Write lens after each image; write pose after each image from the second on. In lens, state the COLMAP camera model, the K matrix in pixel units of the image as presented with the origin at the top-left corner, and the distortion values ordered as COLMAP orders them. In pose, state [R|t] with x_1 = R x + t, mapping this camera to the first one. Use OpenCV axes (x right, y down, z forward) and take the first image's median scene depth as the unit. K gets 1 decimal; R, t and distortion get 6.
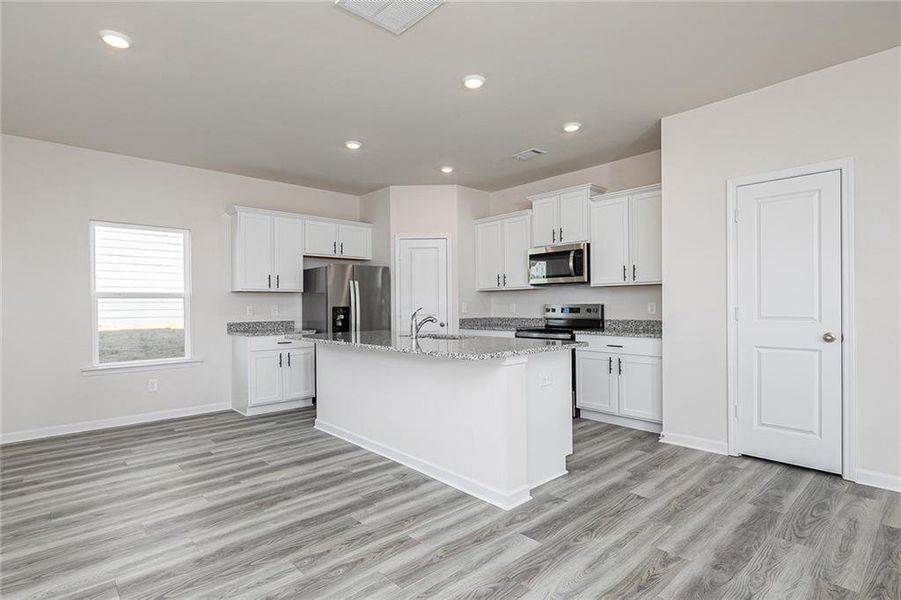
lens RADIAL K [[453.8, 0, 446.6], [0, 453.8, 305.5], [0, 0, 1]] dist [-0.006246, 0.000955]
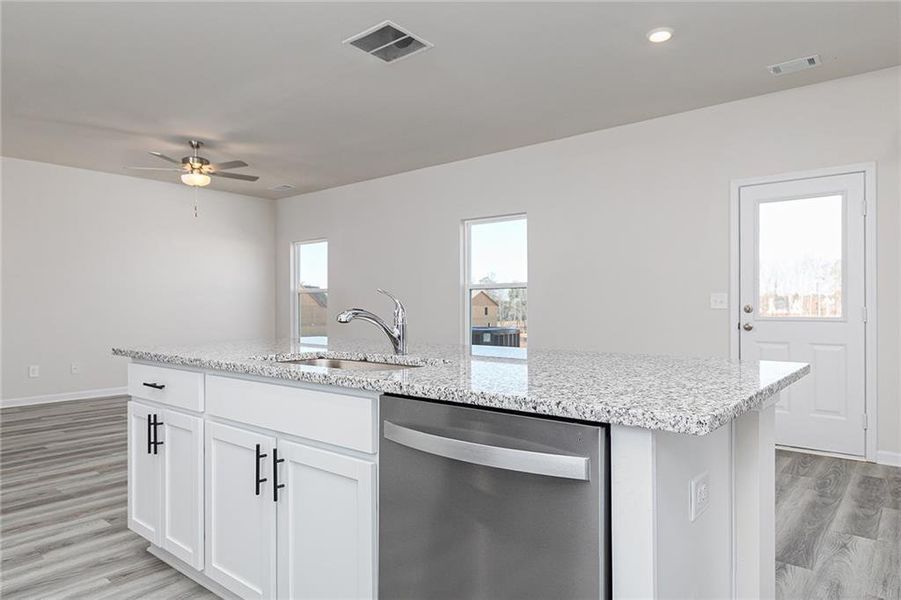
lens RADIAL K [[547.2, 0, 447.0], [0, 547.2, 305.2], [0, 0, 1]] dist [0.010514, -0.000219]
pose [[-0.989645, 0.016962, -0.142531, -0.033635], [0.016215, 0.999848, 0.006403, 0.012798], [0.142618, 0.004026, -0.989770, 1.211180]]
